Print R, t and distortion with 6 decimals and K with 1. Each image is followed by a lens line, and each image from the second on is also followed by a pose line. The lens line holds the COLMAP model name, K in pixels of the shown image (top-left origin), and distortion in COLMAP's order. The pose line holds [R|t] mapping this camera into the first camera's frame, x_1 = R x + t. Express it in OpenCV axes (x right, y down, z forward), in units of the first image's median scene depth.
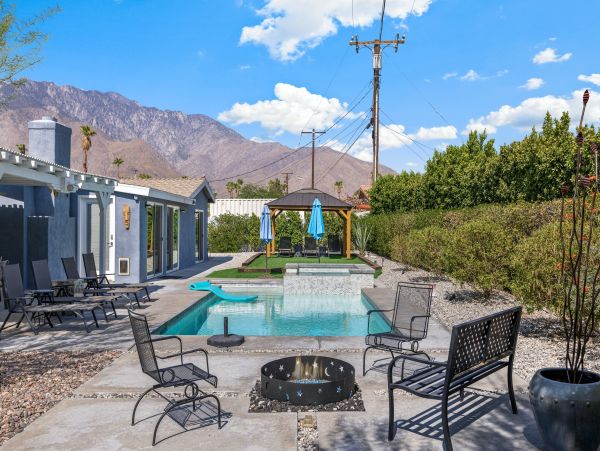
lens RADIAL K [[542.7, 0, 307.8], [0, 542.7, 234.0], [0, 0, 1]] dist [0.007049, -0.001977]
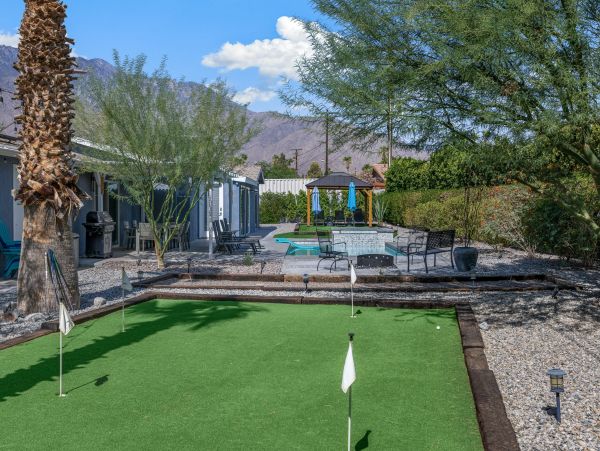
lens RADIAL K [[585.0, 0, 300.0], [0, 585.0, 225.5], [0, 0, 1]] dist [-0.009588, -0.002358]
pose [[0.999849, -0.004053, -0.016891, -0.094058], [0.004472, 0.999682, 0.024837, 0.009726], [0.016785, -0.024909, 0.999549, -0.536687]]
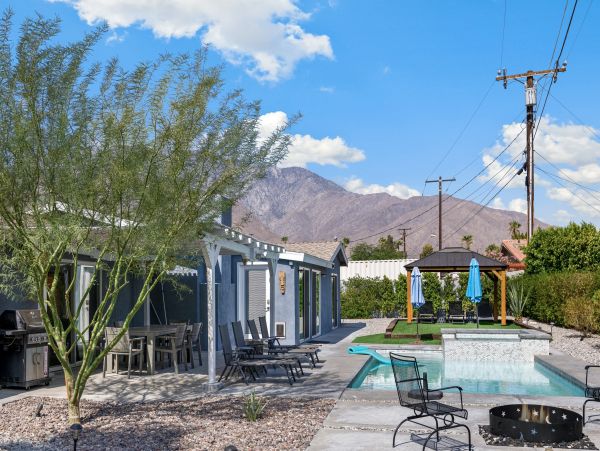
lens RADIAL K [[616.0, 0, 230.0], [0, 616.0, 295.4], [0, 0, 1]] dist [0.006339, -0.013987]
pose [[0.953879, -0.013379, -0.299894, -0.065645], [0.010942, 0.999892, -0.009806, 0.003287], [0.299992, 0.006072, 0.953922, -0.122365]]
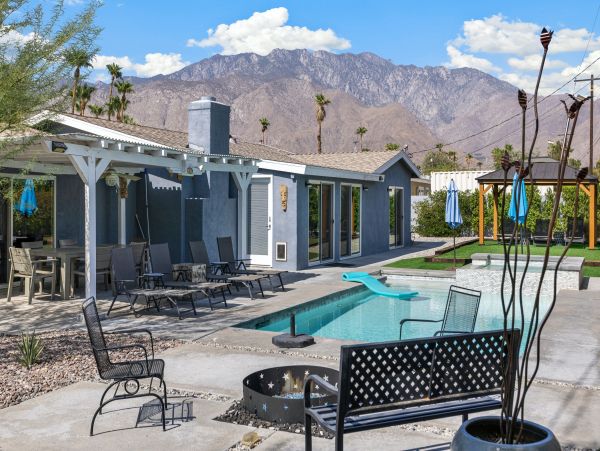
lens RADIAL K [[643.8, 0, 280.8], [0, 643.8, 208.8], [0, 0, 1]] dist [-0.012841, -0.005694]
pose [[0.888542, -0.000720, -0.458795, 0.136616], [-0.001531, 0.999989, -0.004535, -0.006260], [0.458793, 0.004731, 0.888531, 0.024431]]
